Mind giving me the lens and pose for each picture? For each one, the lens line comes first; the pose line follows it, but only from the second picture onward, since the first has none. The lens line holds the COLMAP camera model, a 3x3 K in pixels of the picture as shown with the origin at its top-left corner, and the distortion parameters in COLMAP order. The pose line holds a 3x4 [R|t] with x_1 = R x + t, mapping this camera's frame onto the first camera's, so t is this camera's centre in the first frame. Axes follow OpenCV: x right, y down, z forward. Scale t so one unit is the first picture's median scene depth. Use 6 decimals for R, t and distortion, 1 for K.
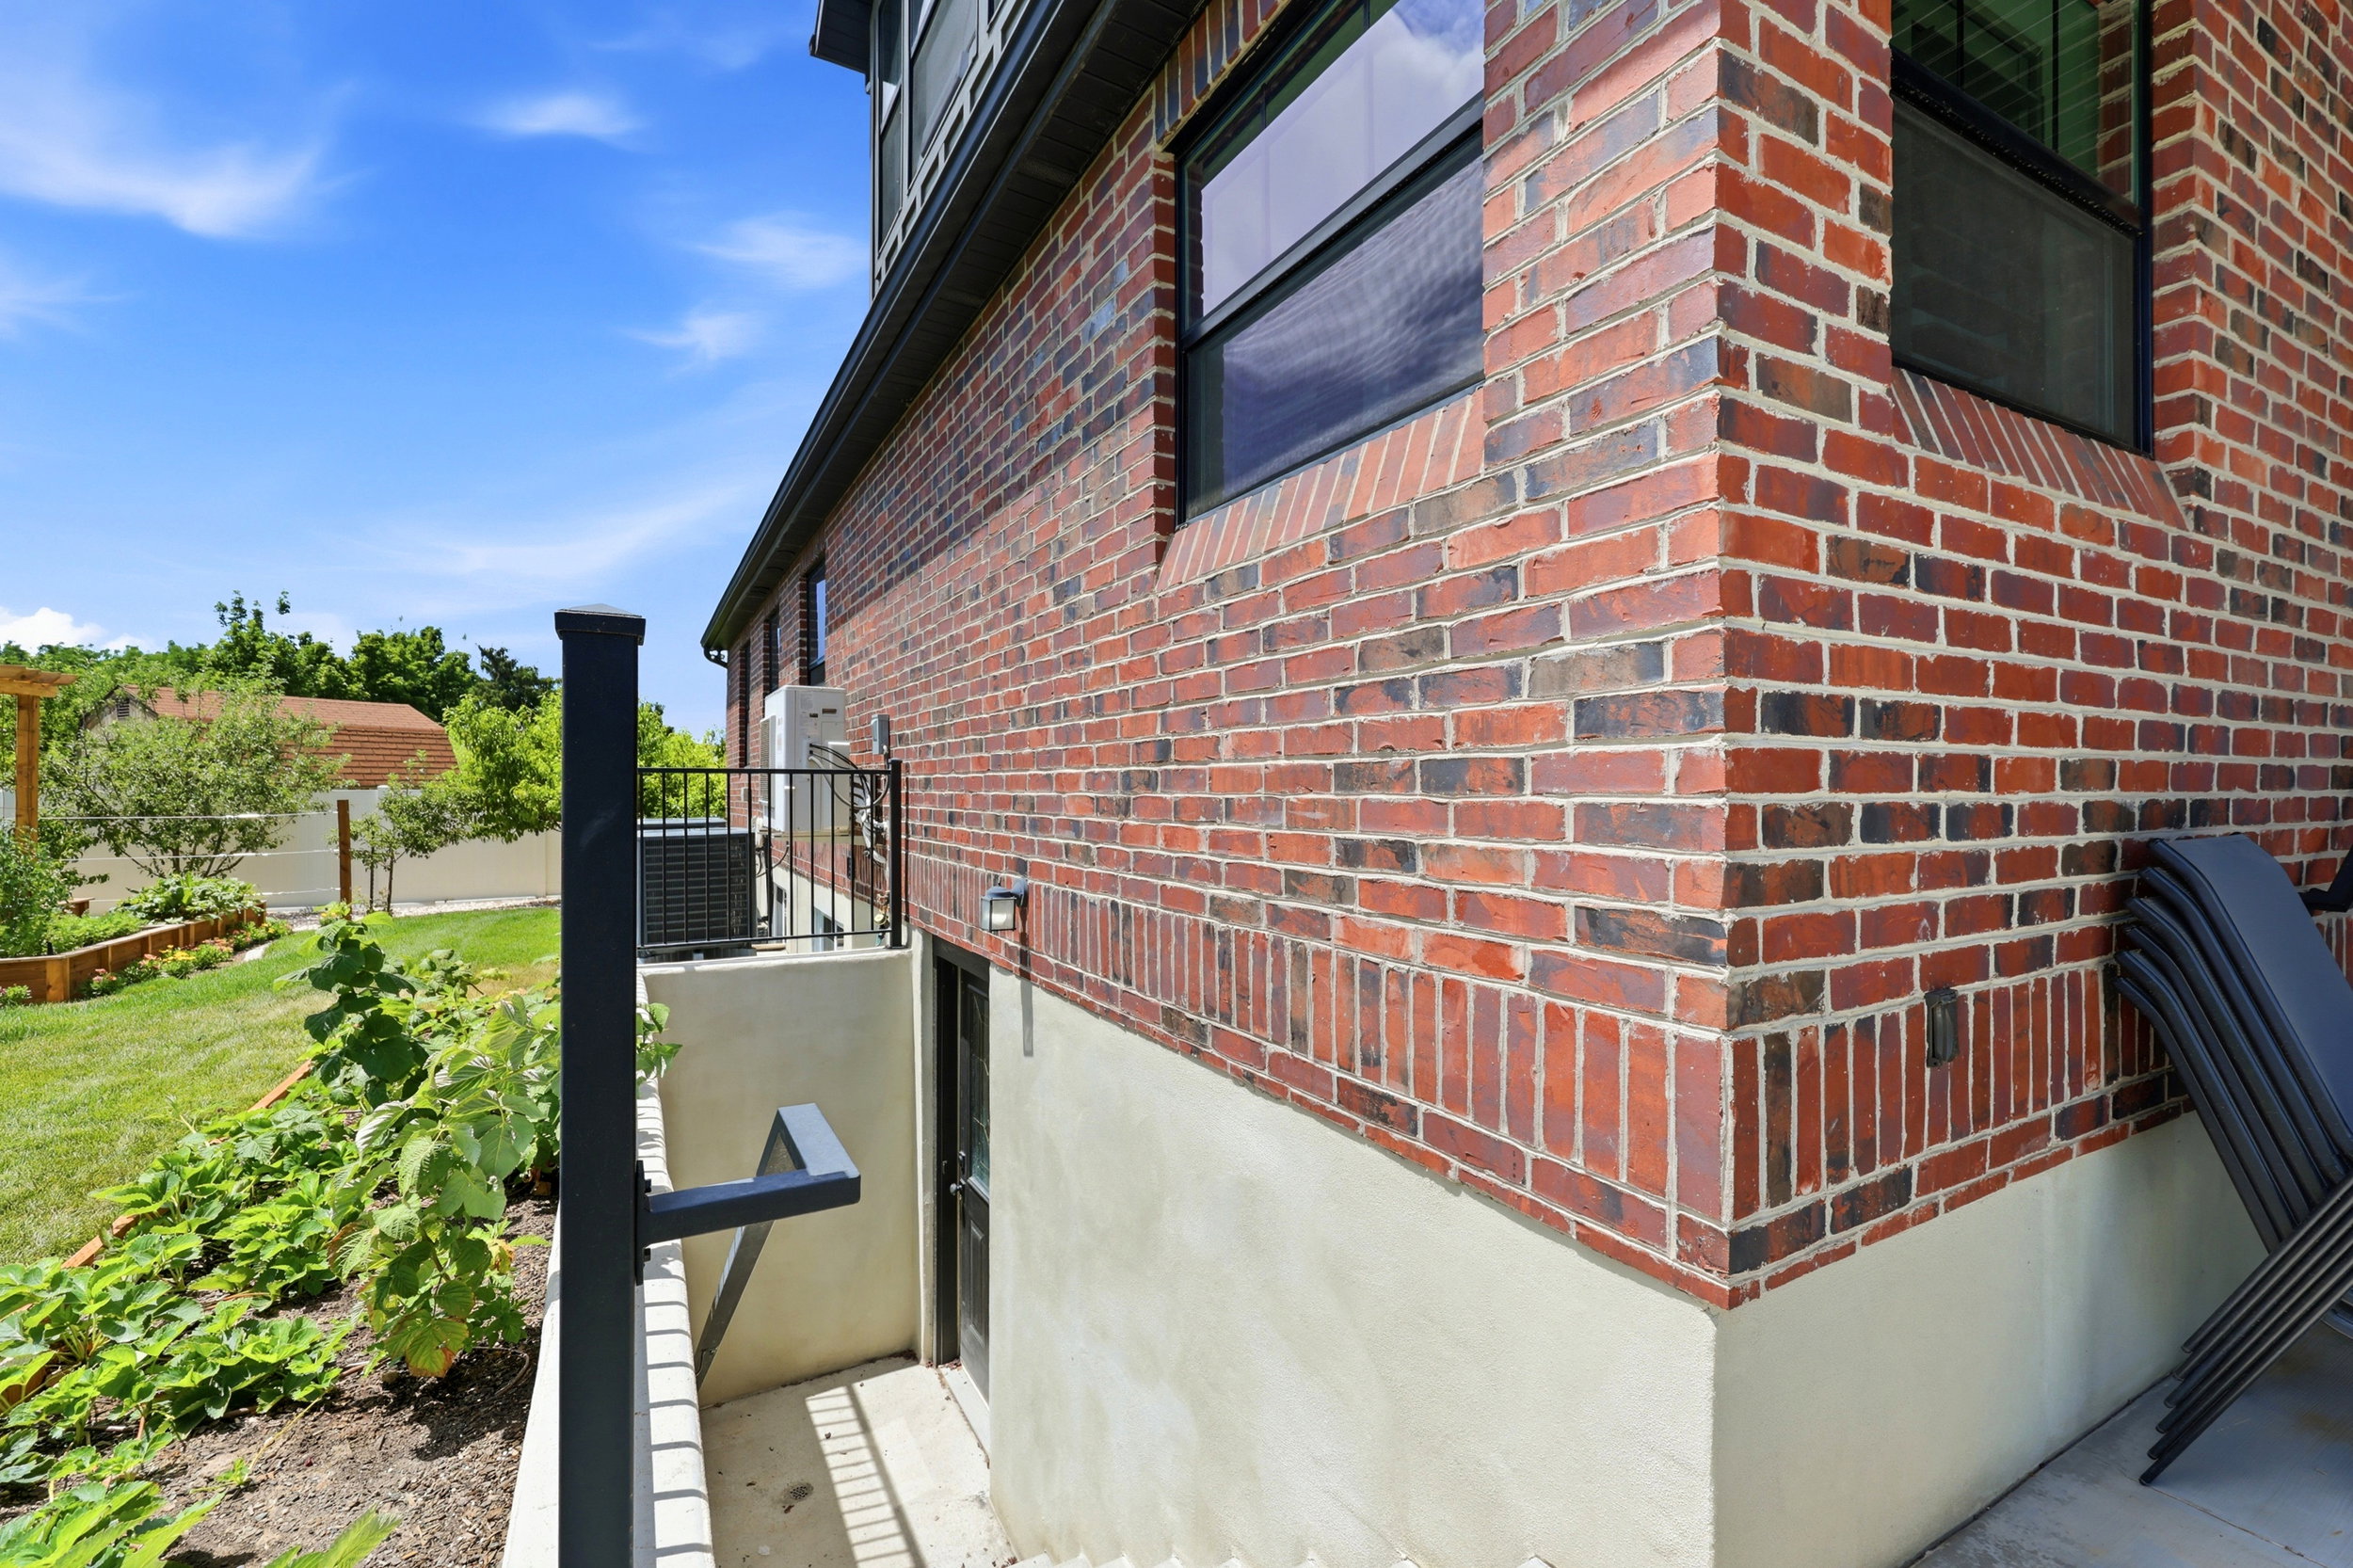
lens RADIAL K [[954.1, 0, 1183.5], [0, 954.1, 777.9], [0, 0, 1]] dist [-0.000953, -0.000175]
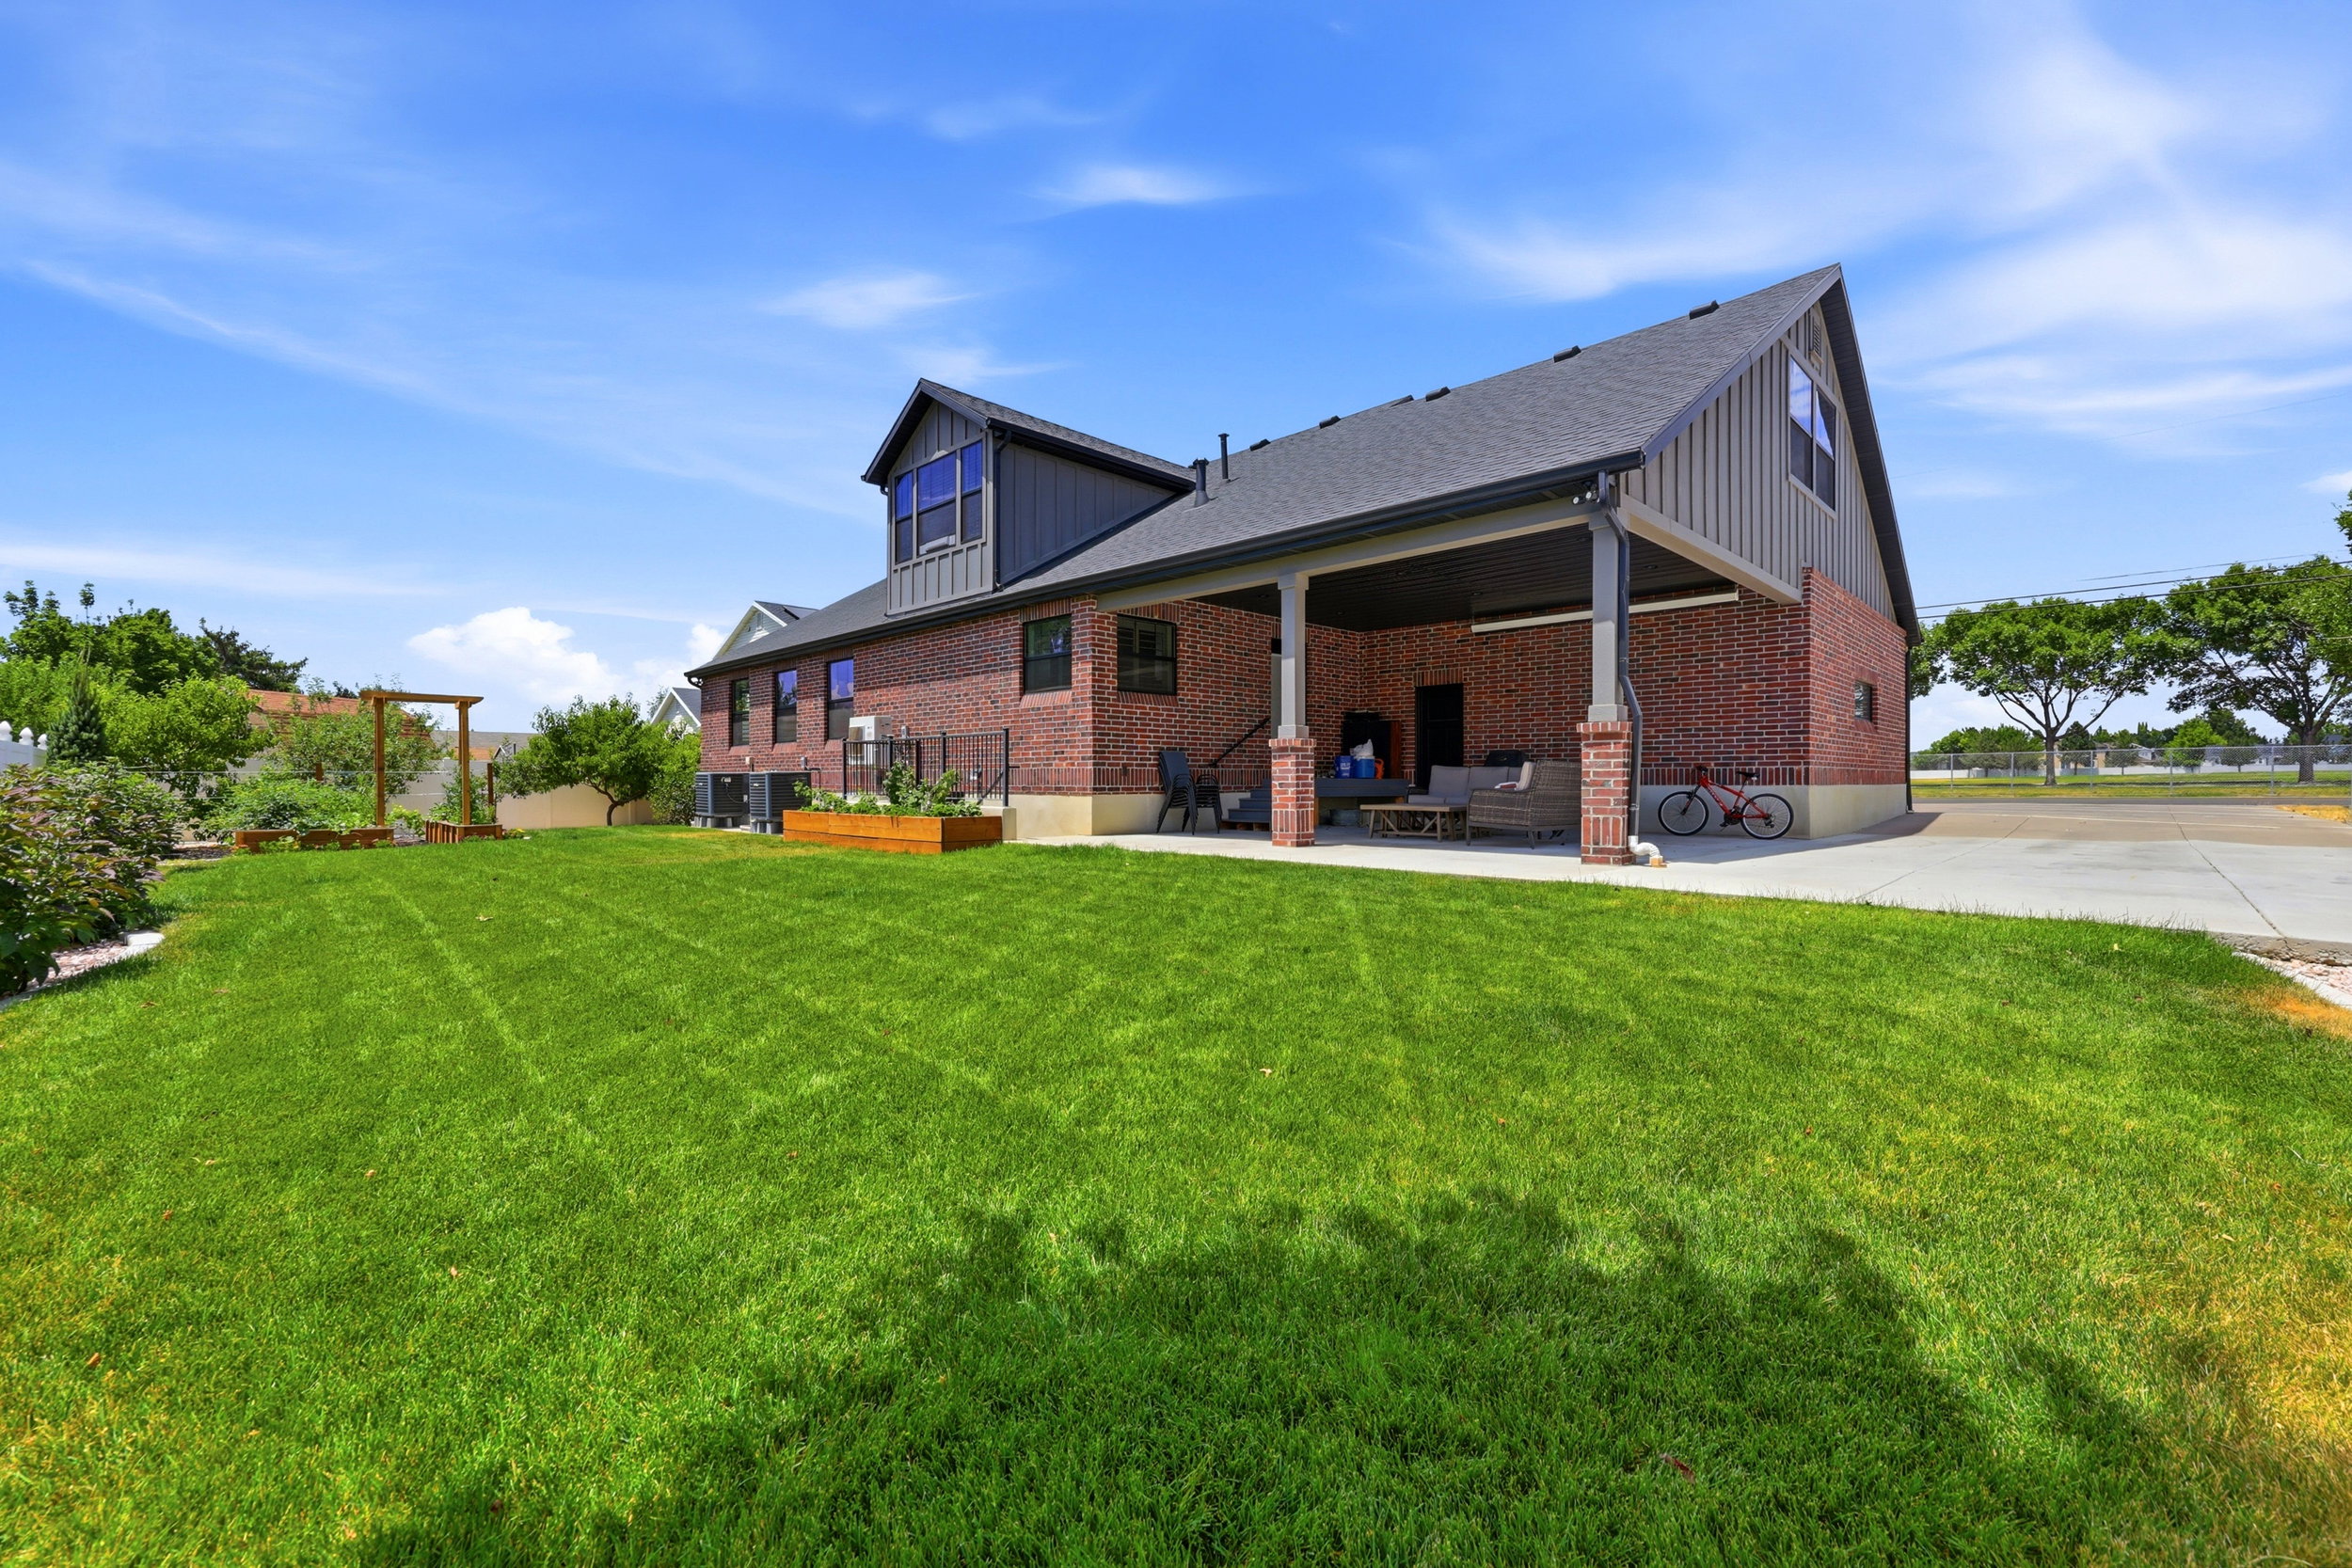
lens RADIAL K [[953.6, 0, 1177.5], [0, 953.6, 772.2], [0, 0, 1]] dist [-0.000953, -0.000175]
pose [[0.964578, 0.000235, 0.263798, -0.619486], [-0.000653, 0.999999, 0.001496, 0.161389], [-0.263797, -0.001615, 0.964577, -4.587980]]
